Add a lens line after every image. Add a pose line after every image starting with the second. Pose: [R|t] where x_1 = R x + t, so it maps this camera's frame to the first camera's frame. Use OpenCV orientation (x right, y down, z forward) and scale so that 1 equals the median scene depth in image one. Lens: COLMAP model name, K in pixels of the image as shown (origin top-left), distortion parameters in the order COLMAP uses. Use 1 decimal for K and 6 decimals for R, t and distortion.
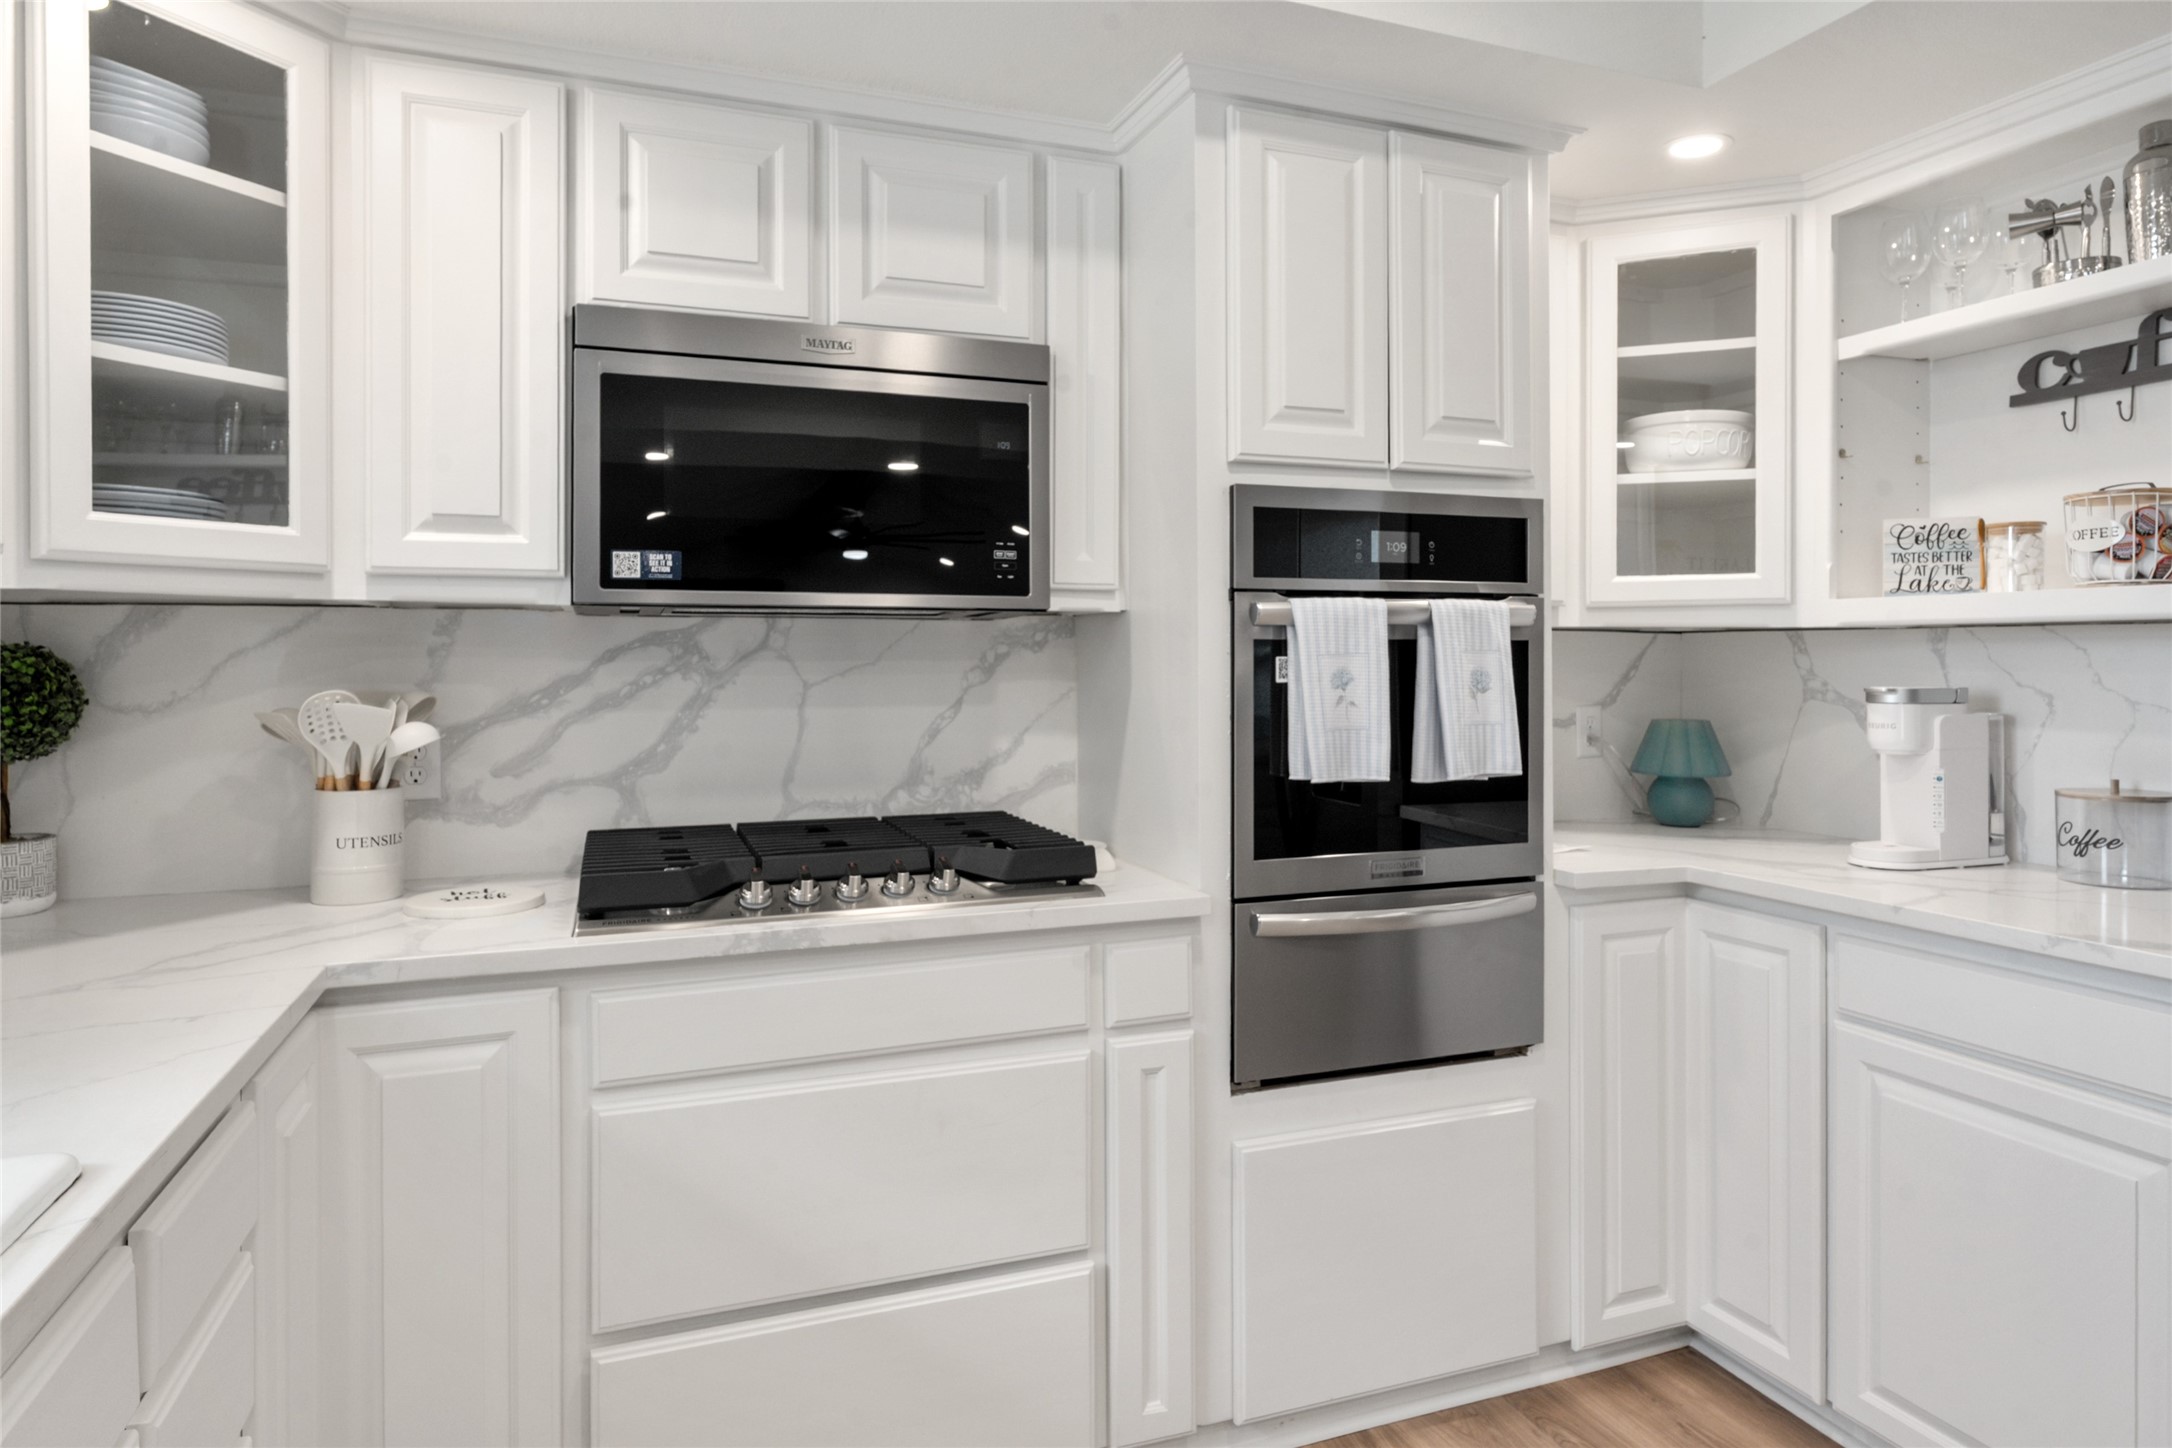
lens RADIAL K [[1303.4, 0, 1131.0], [0, 1303.4, 651.1], [0, 0, 1]] dist [-0.005136, -0.000746]
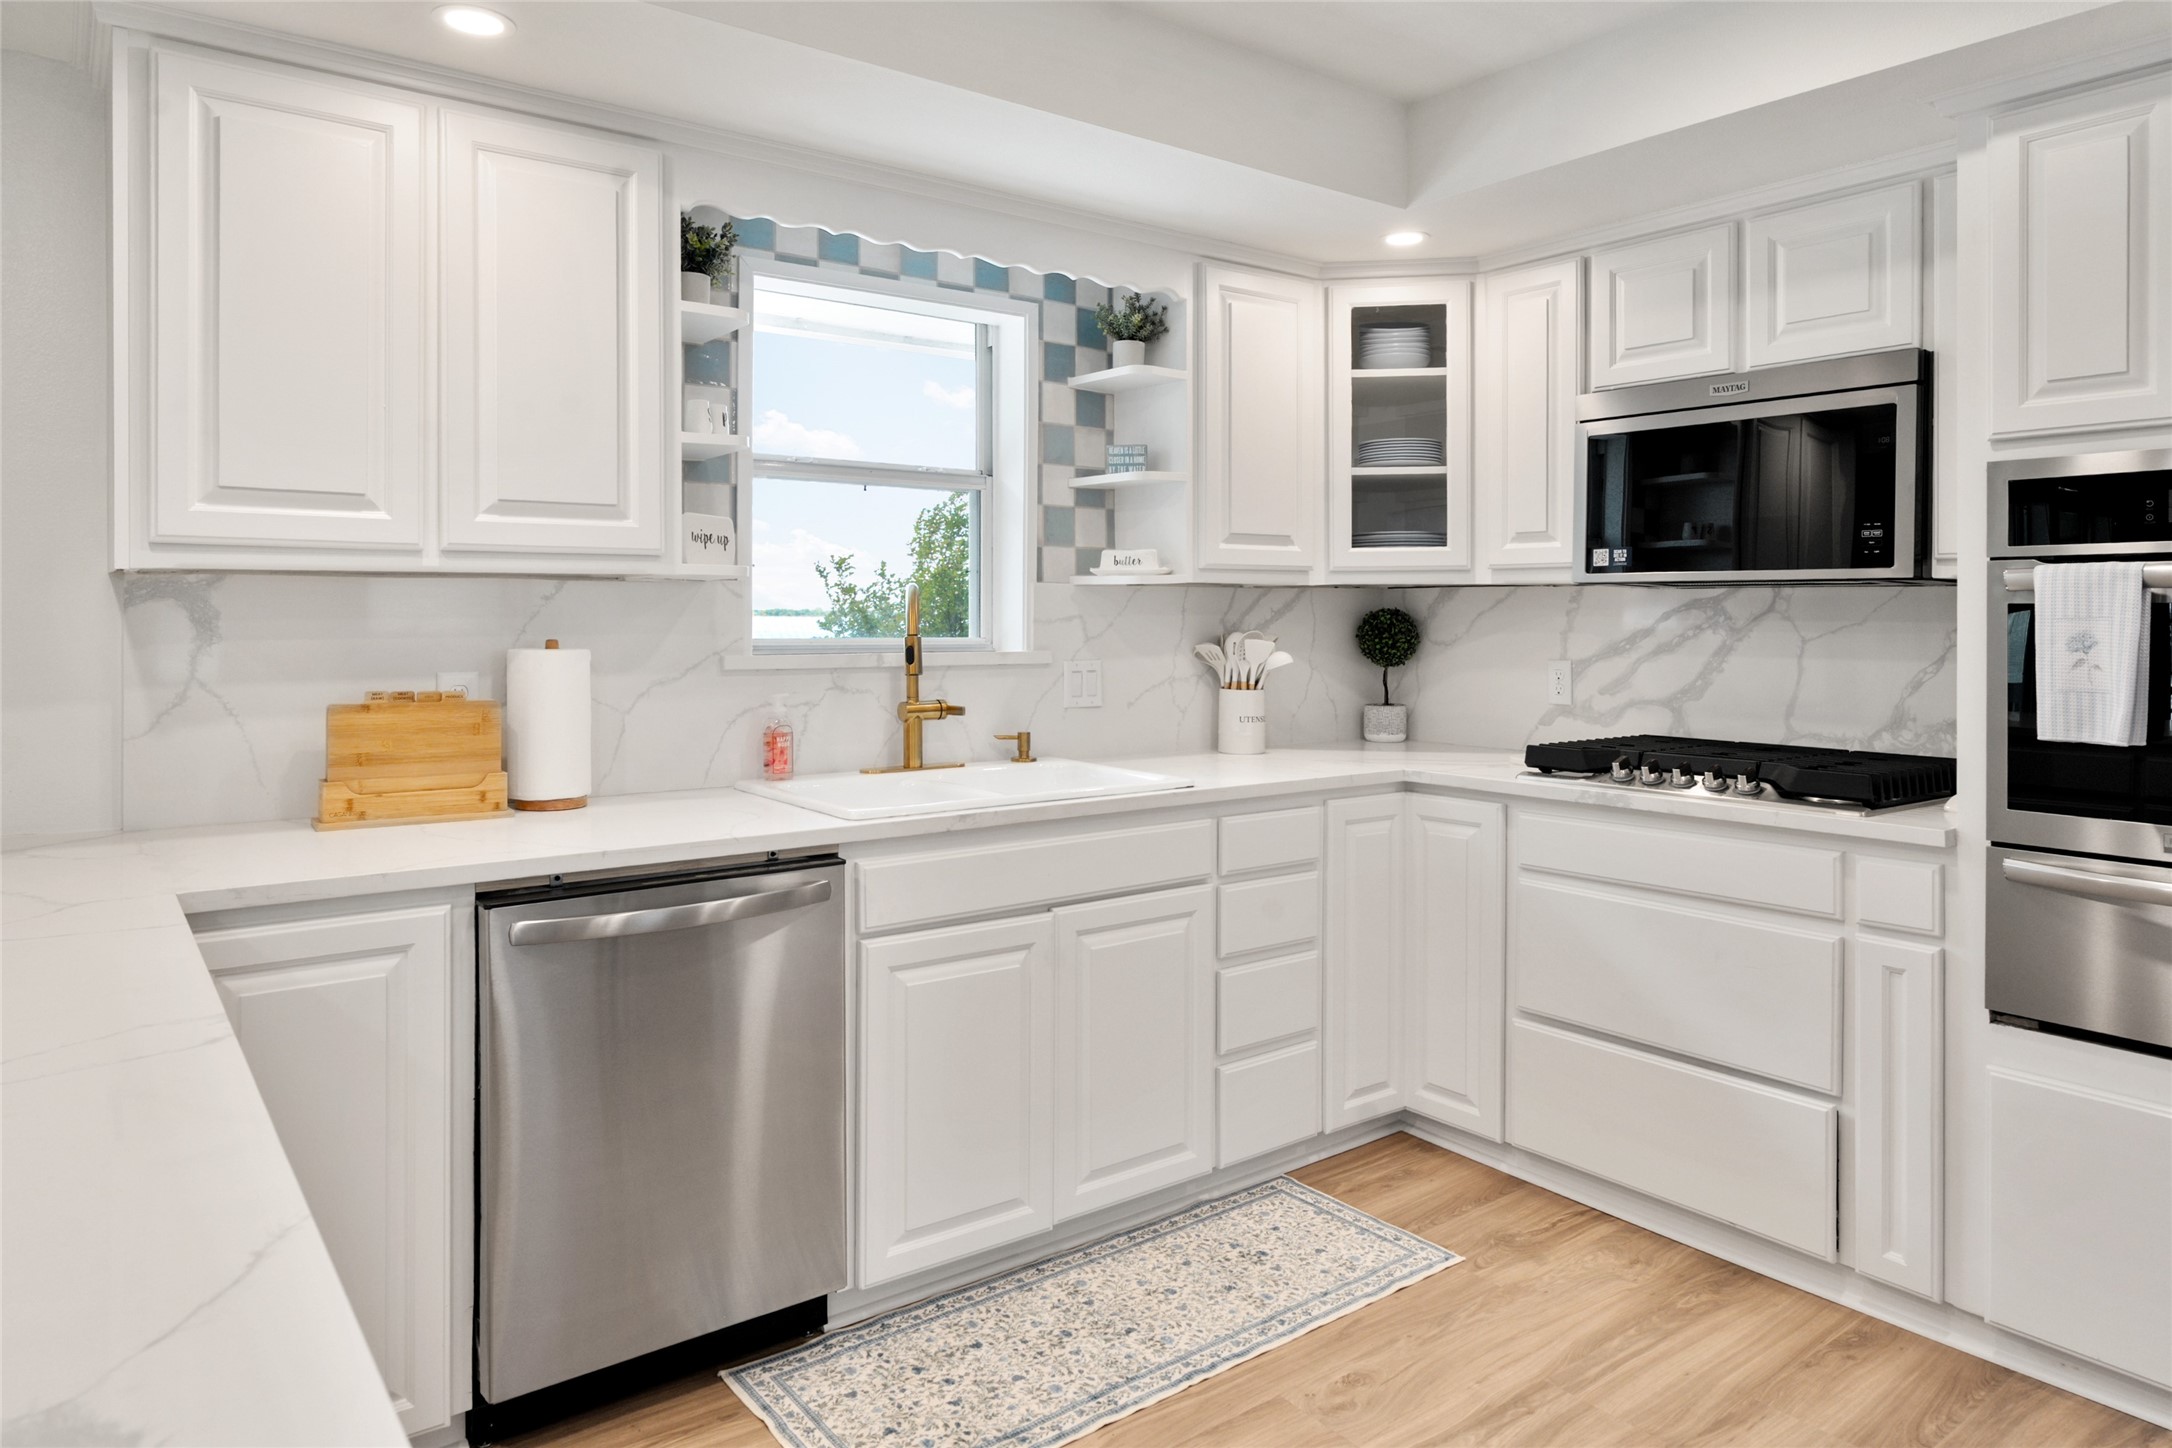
lens RADIAL K [[1356.2, 0, 1101.5], [0, 1356.2, 616.9], [0, 0, 1]] dist [-0.002143, 0.000615]
pose [[0.291083, 0.005929, -0.956680, 0.945727], [-0.003846, 0.999980, 0.005027, -0.000858], [0.956690, 0.002216, 0.291100, -0.041481]]
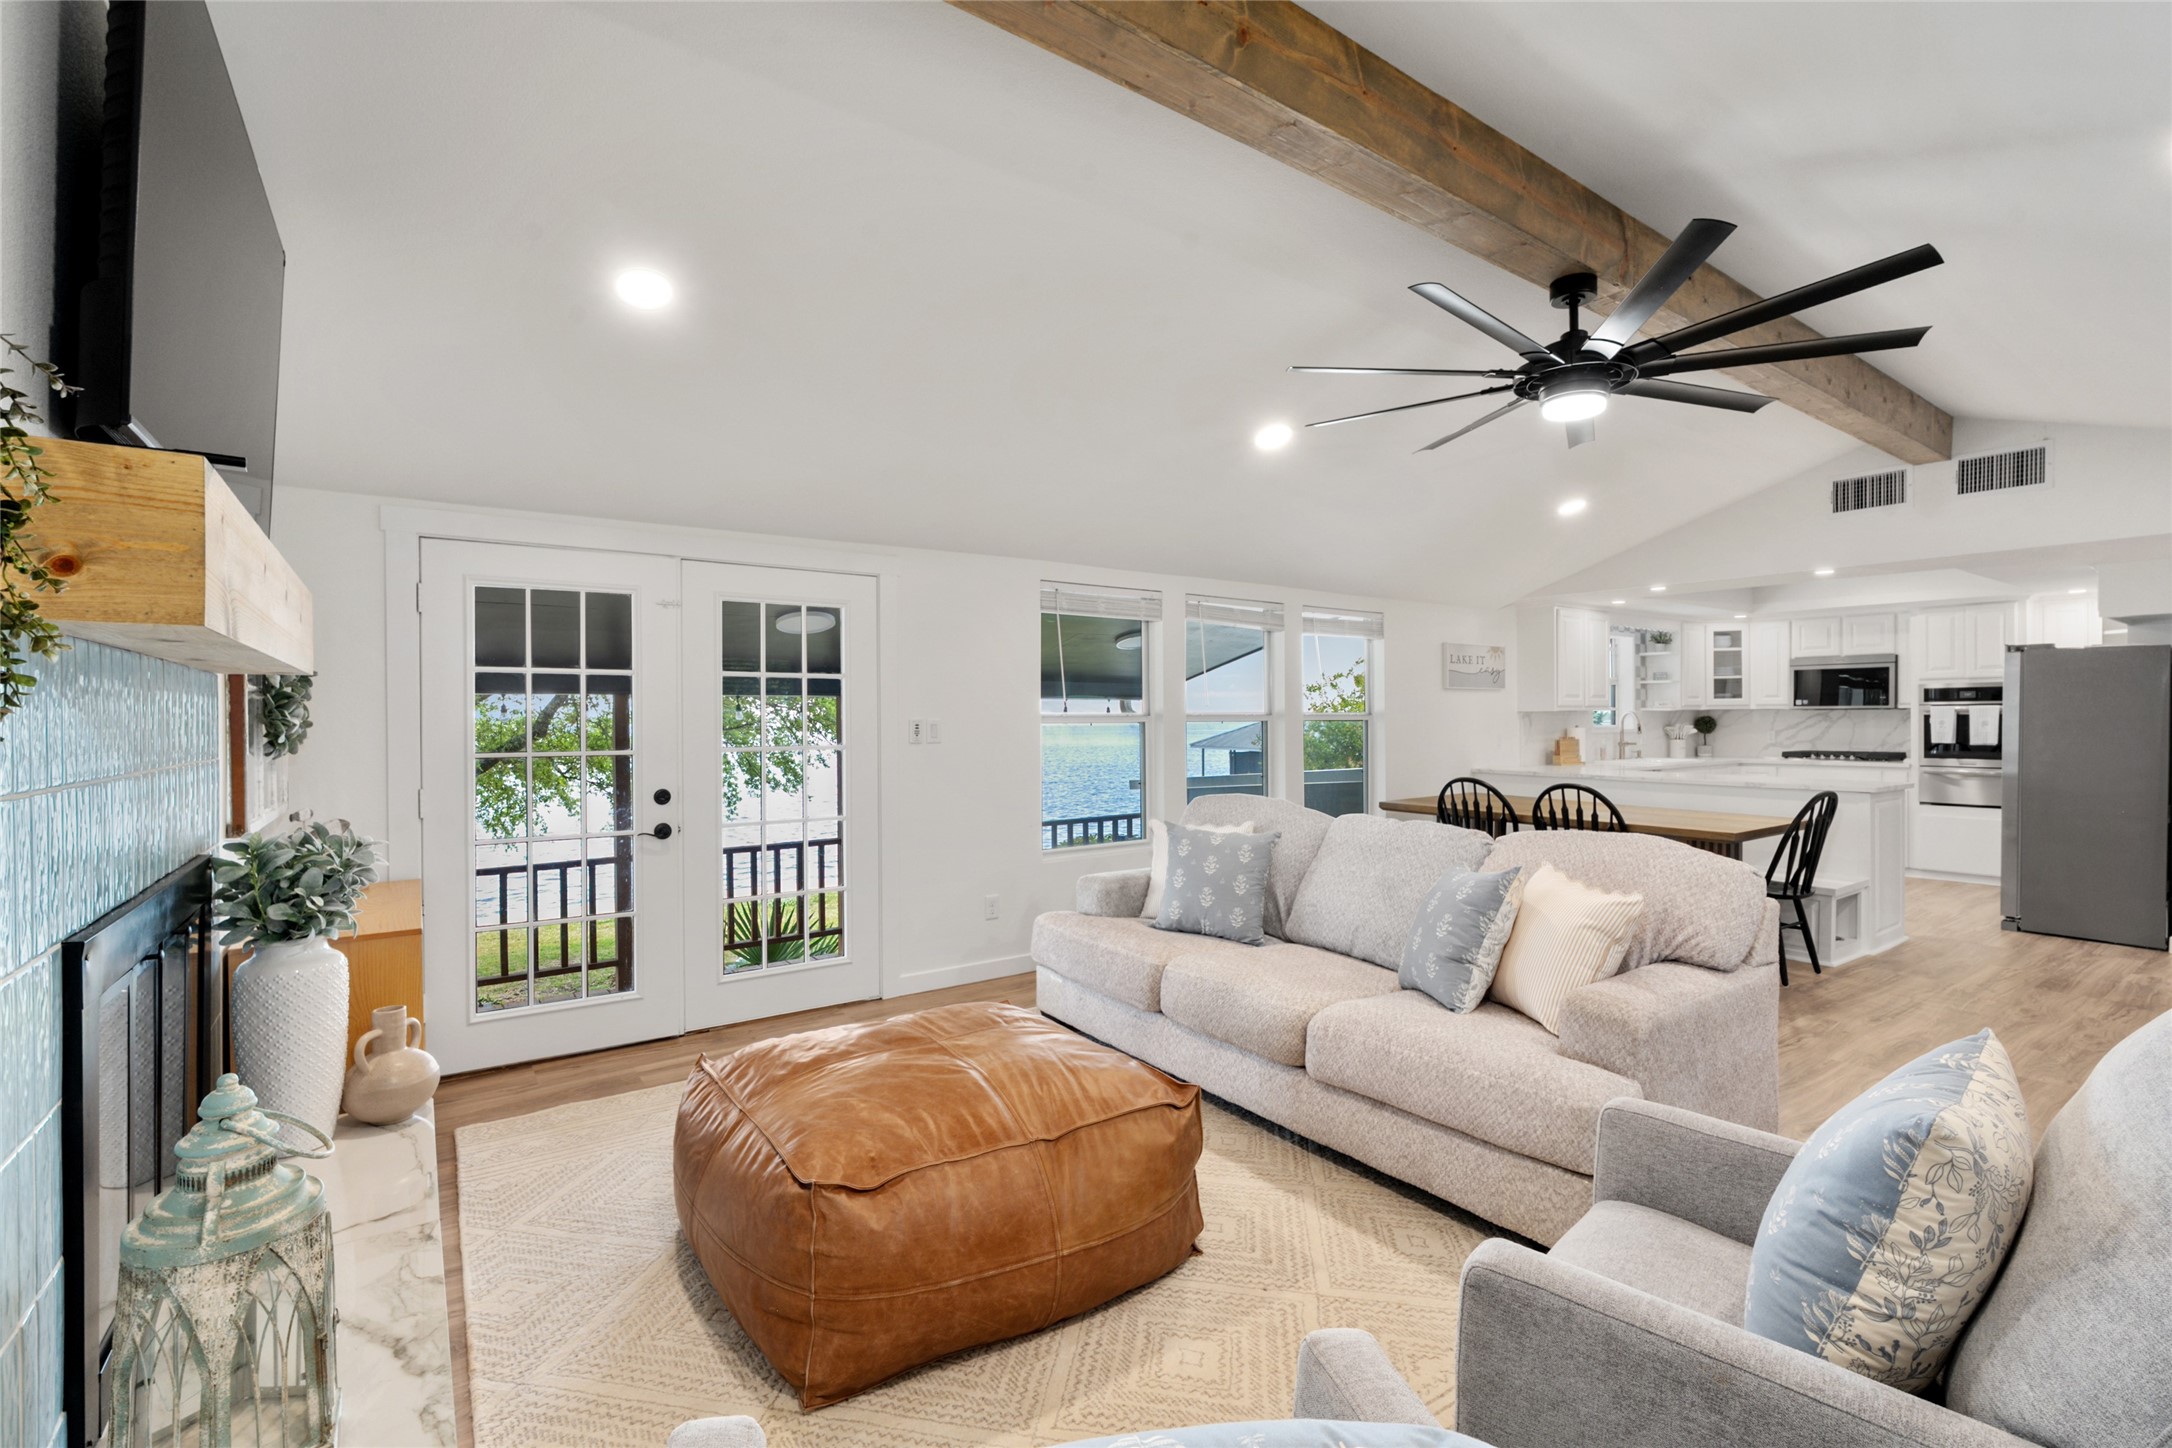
lens RADIAL K [[986.1, 0, 1055.2], [0, 986.1, 721.2], [0, 0, 1]] dist [-0.007408, -0.000018]
pose [[0.246085, 0.004030, -0.969240, 2.953309], [0.002957, 0.999984, 0.004909, -0.011930], [0.969244, -0.004074, 0.246069, -3.205596]]
